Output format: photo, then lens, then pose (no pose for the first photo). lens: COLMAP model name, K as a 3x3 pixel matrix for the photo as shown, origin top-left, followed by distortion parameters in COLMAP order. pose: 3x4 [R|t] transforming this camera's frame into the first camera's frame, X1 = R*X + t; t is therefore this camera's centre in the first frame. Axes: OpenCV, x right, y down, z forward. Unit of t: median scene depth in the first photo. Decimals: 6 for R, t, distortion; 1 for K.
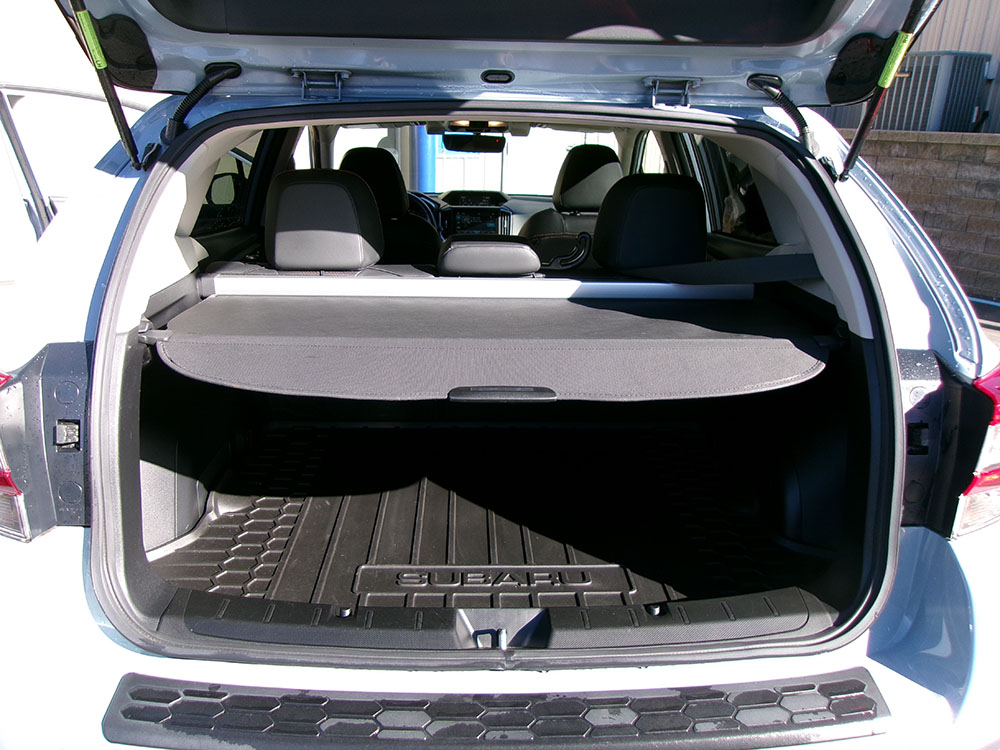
lens RADIAL K [[774.1, 0, 498.6], [0, 774.1, 374.9], [0, 0, 1]] dist [-0.023496, 0.042105]
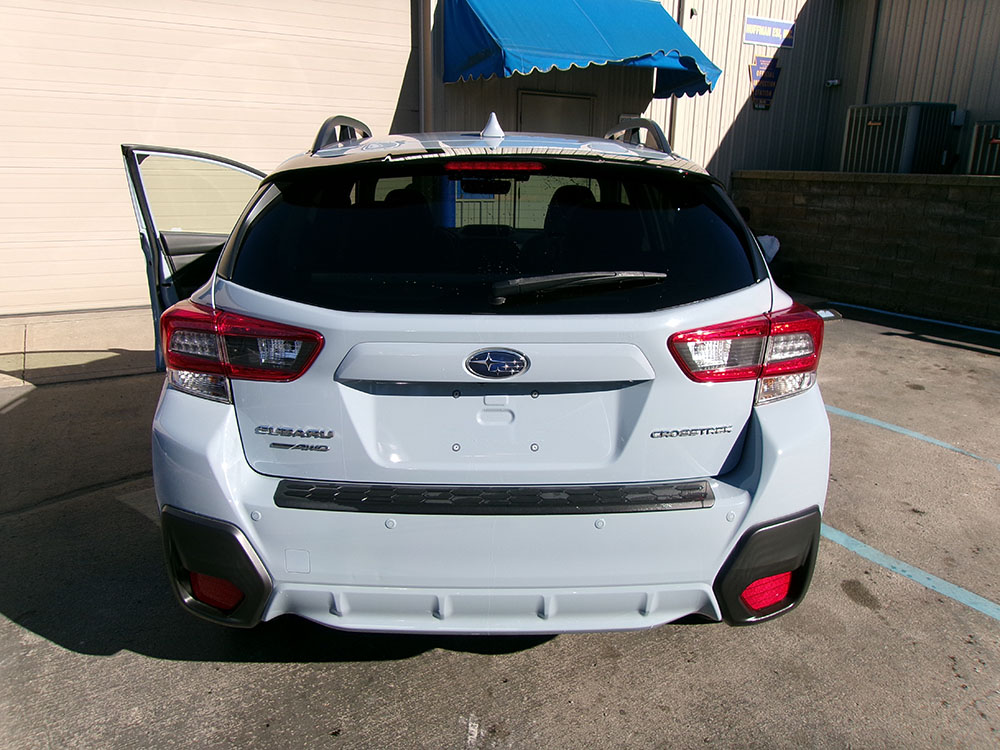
lens RADIAL K [[774.1, 0, 494.6], [0, 774.1, 377.8], [0, 0, 1]] dist [-0.023496, 0.042105]
pose [[0.999548, -0.004837, -0.029658, 0.008424], [0.003238, 0.998550, -0.053738, 0.036682], [0.029875, 0.053618, 0.998115, -0.111026]]
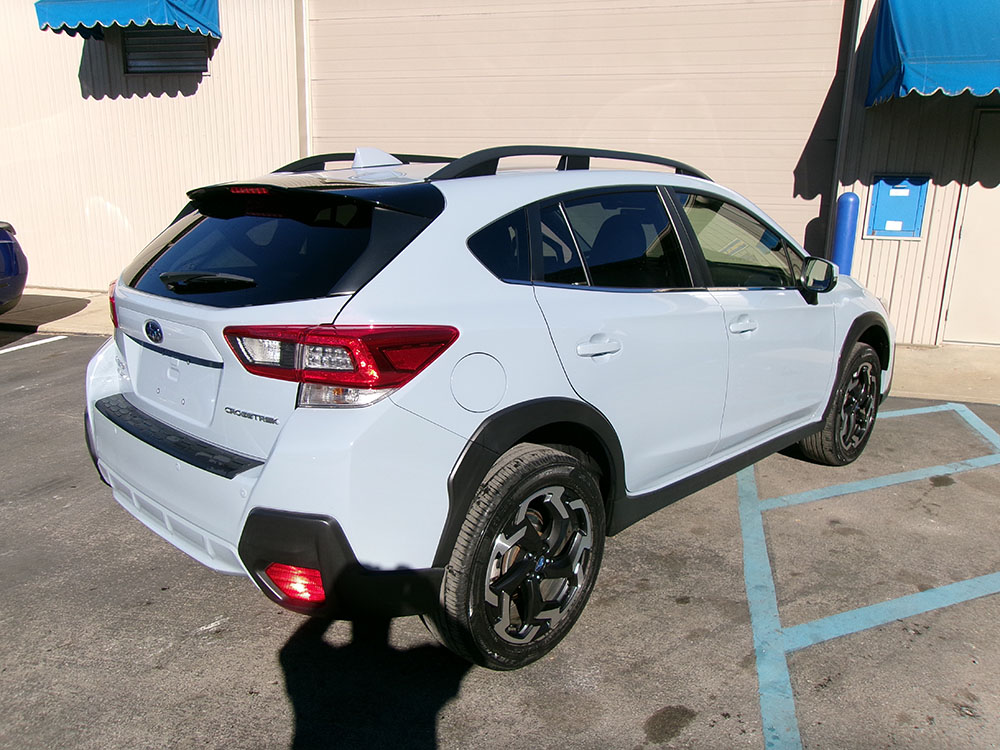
lens RADIAL K [[774.1, 0, 490.1], [0, 774.1, 378.0], [0, 0, 1]] dist [-0.023496, 0.042105]
pose [[0.685195, 0.159964, -0.710577, 0.327039], [-0.230921, 0.972966, -0.003641, 0.007690], [0.690785, 0.166582, 0.703610, -0.004719]]
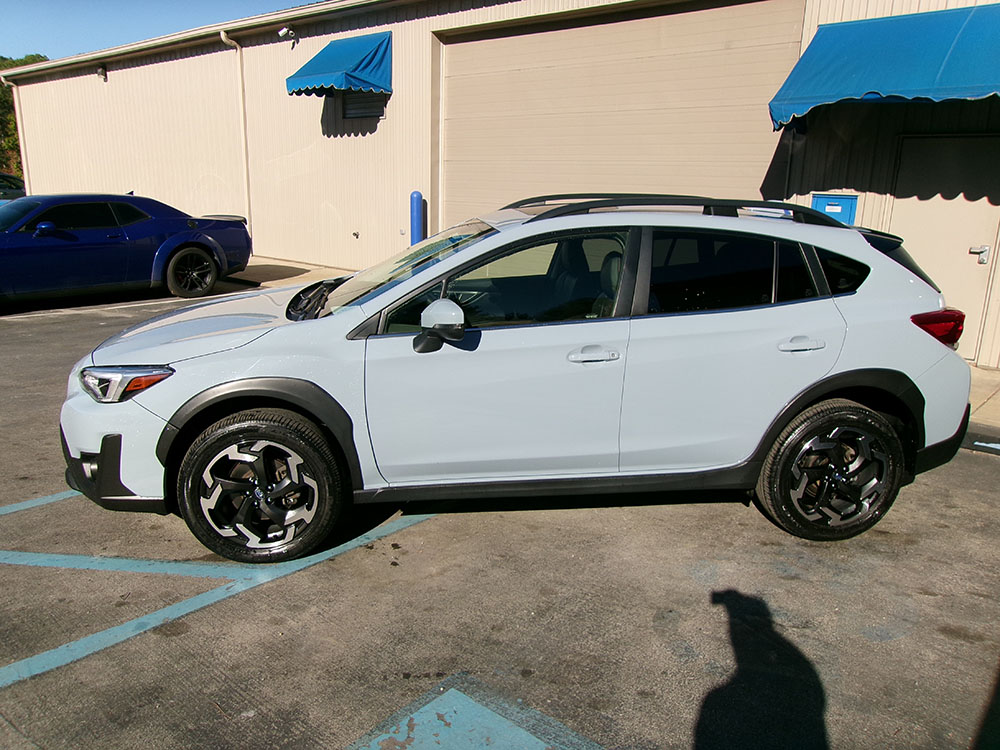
lens RADIAL K [[774.1, 0, 481.8], [0, 774.1, 370.4], [0, 0, 1]] dist [-0.023496, 0.042105]
pose [[0.270568, 0.204612, -0.940705, 0.895363], [-0.322455, 0.939970, 0.111707, -0.088824], [0.907092, 0.273110, 0.320304, 0.258670]]
